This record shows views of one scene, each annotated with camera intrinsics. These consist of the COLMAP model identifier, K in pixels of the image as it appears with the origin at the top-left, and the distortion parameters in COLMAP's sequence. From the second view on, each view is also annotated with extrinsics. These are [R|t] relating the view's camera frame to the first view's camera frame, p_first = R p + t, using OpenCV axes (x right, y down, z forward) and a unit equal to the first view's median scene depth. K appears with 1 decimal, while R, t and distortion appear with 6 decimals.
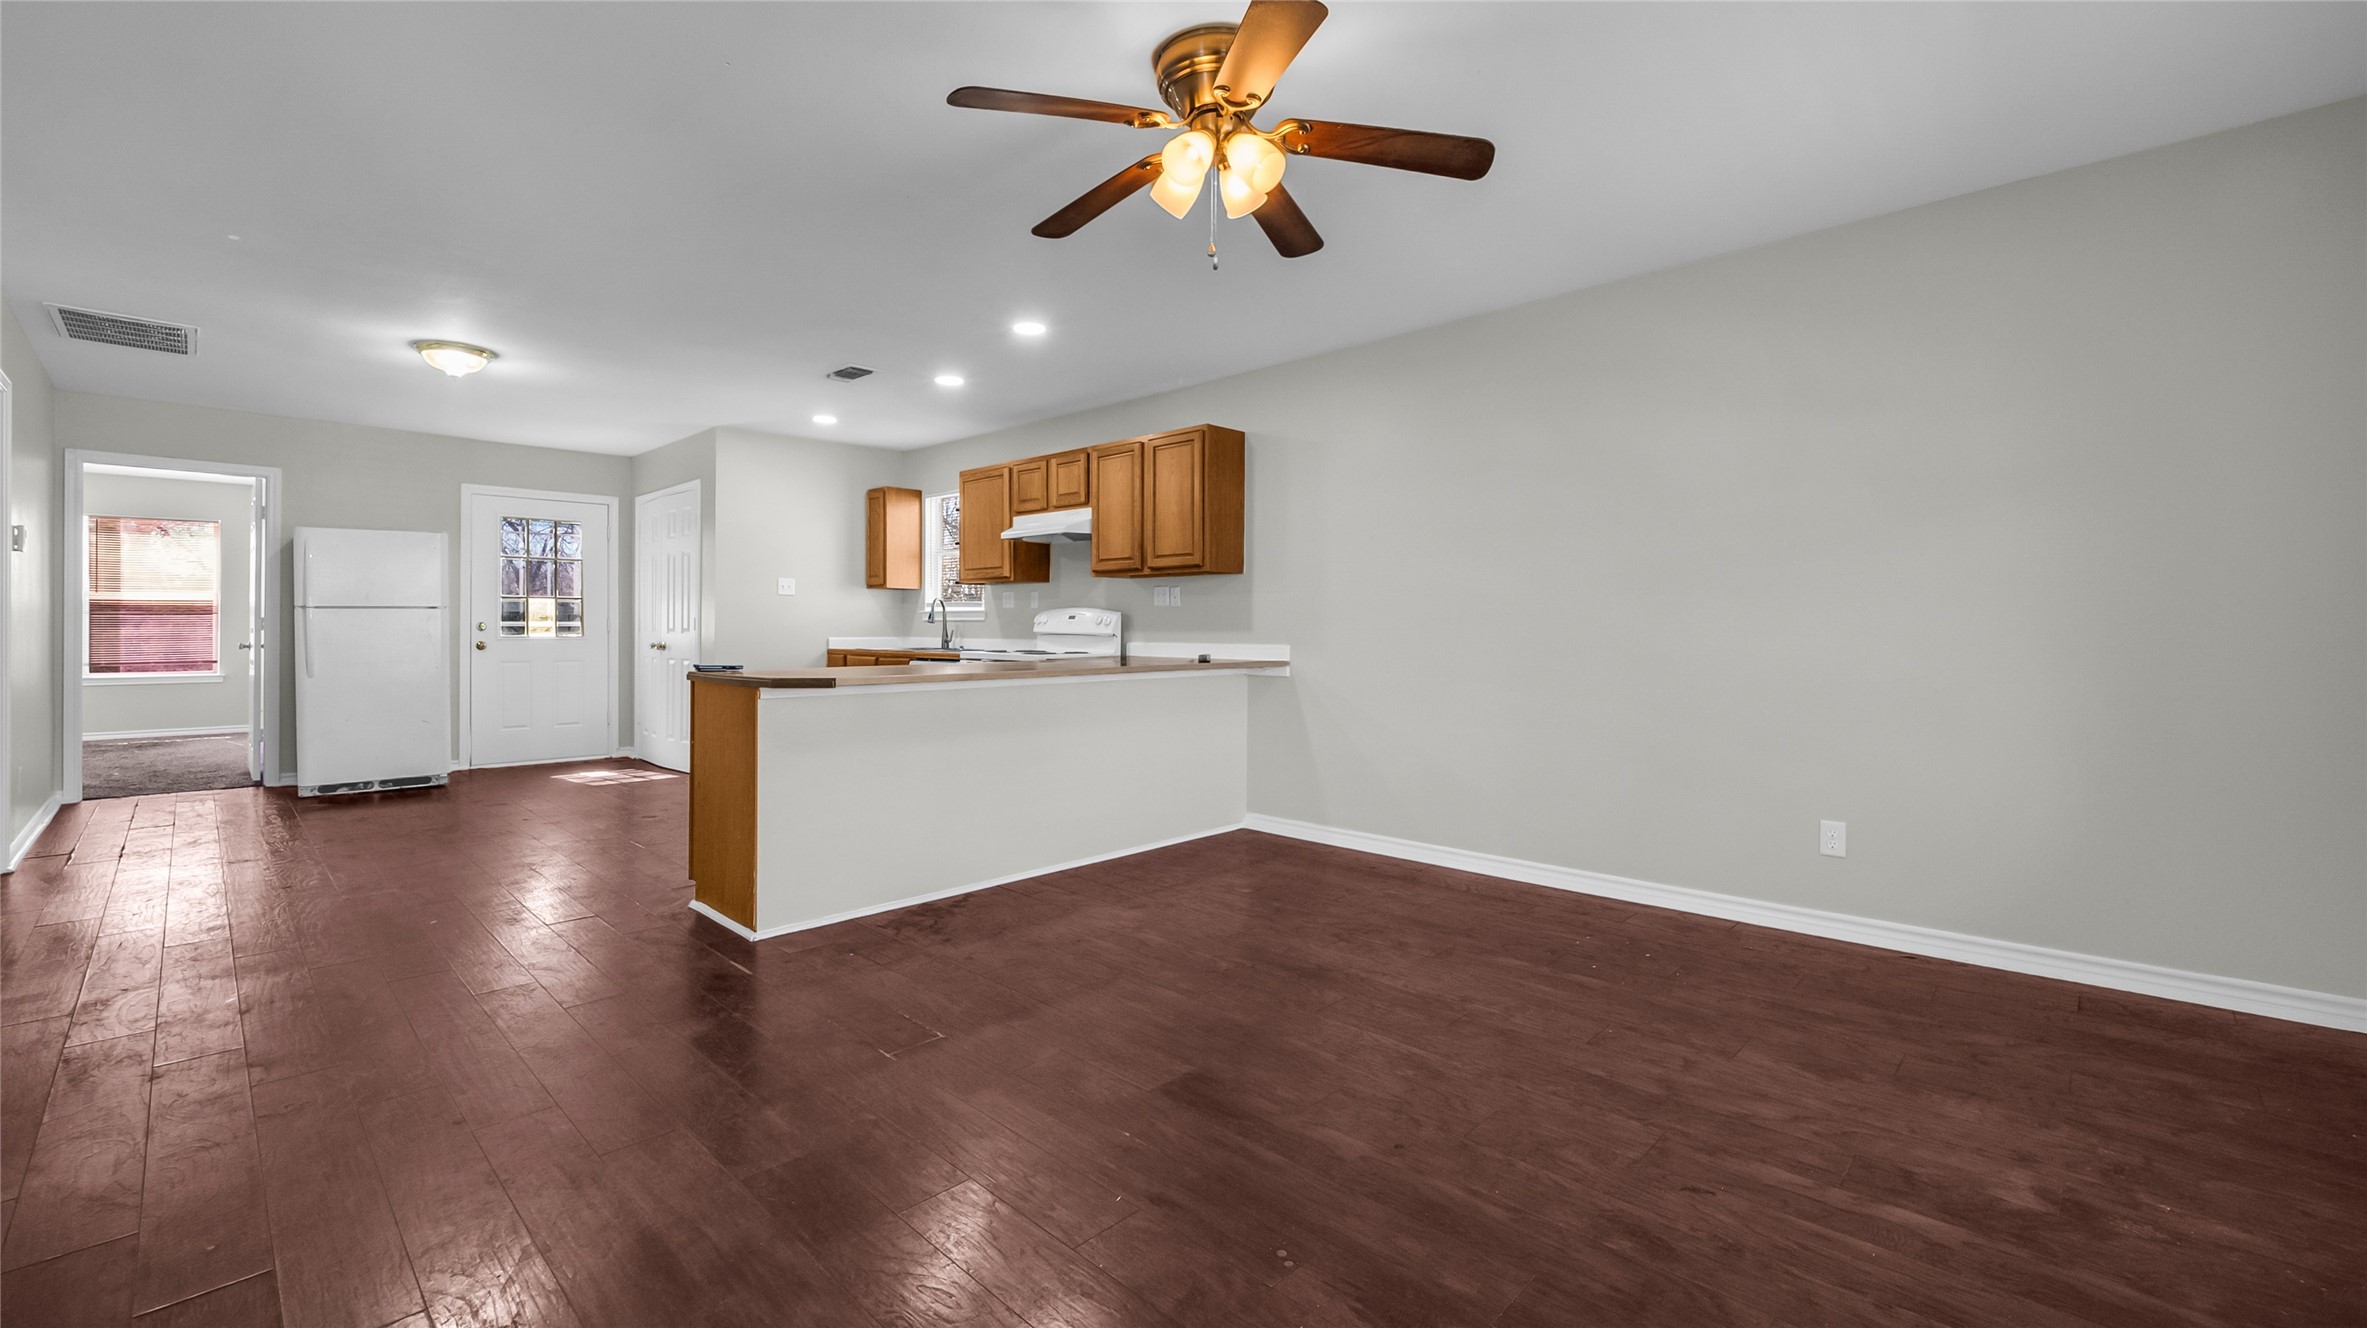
lens RADIAL K [[964.8, 0, 1189.7], [0, 964.8, 628.3], [0, 0, 1]] dist [0.007032, -0.004081]
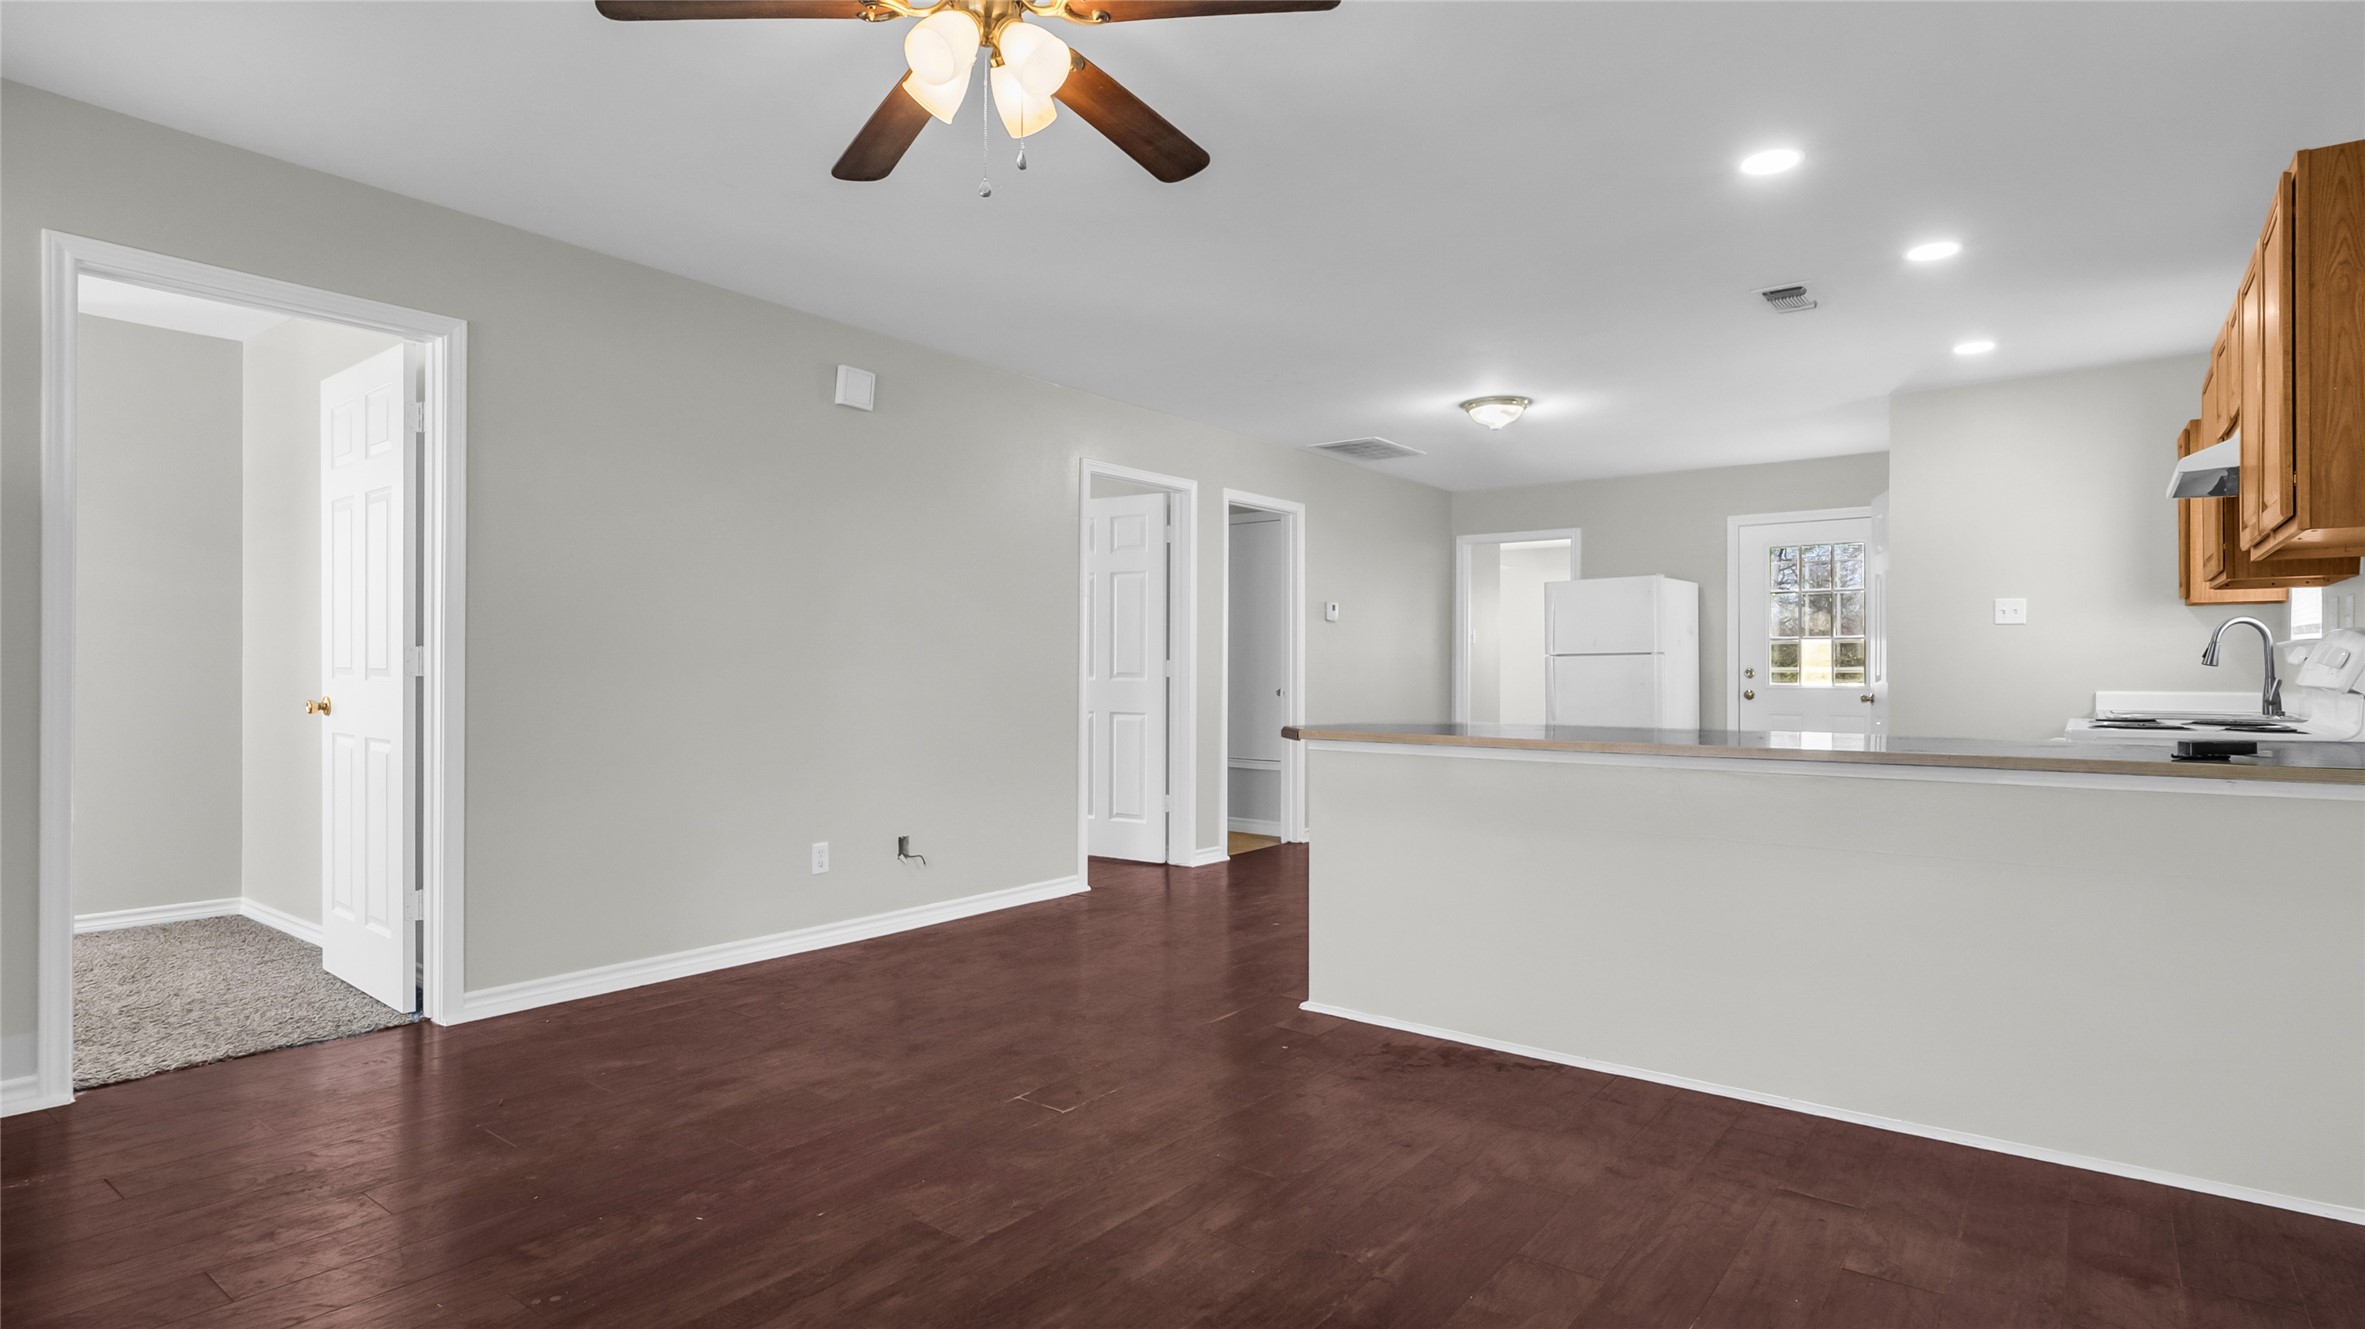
lens RADIAL K [[1204.3, 0, 1144.7], [0, 1204.3, 651.7], [0, 0, 1]] dist [0.000352, 0.004691]
pose [[0.091805, -0.018079, -0.995613, 0.432460], [-0.002900, 0.999826, -0.018423, 0.000906], [0.995773, 0.004579, 0.091737, 0.461676]]
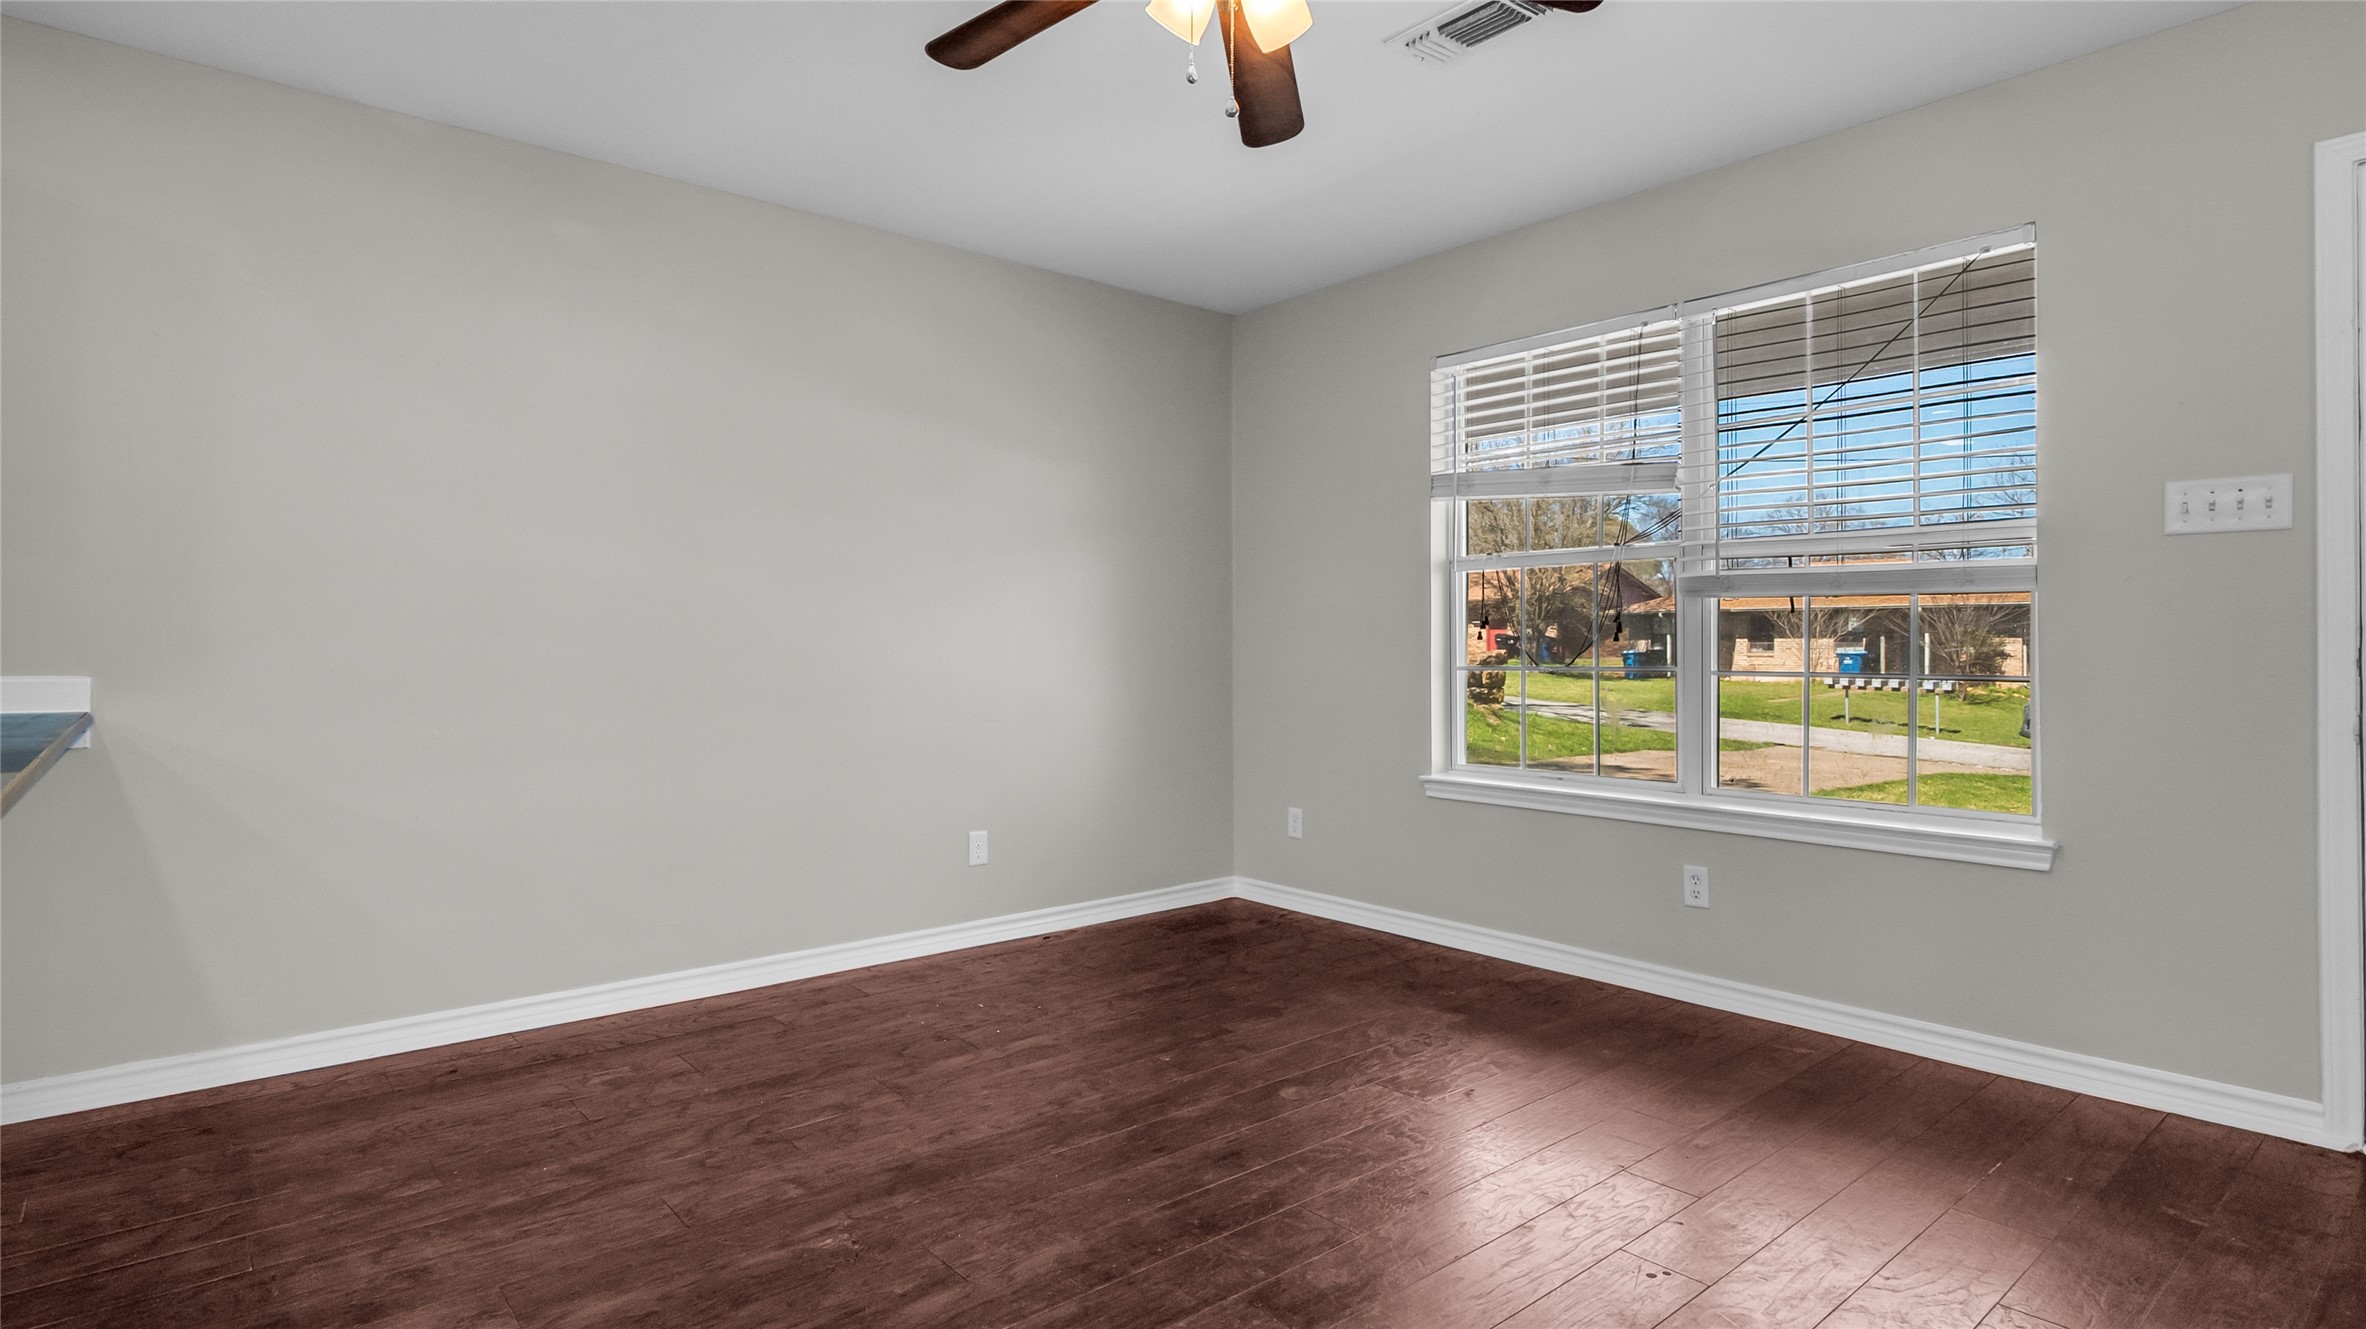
lens RADIAL K [[1204.8, 0, 1161.4], [0, 1204.8, 650.4], [0, 0, 1]] dist [0.000352, 0.004691]
pose [[0.108899, -0.003757, 0.994046, -0.369242], [-0.005156, 0.999977, 0.004344, 0.001015], [-0.994039, -0.005599, 0.108877, 0.424684]]
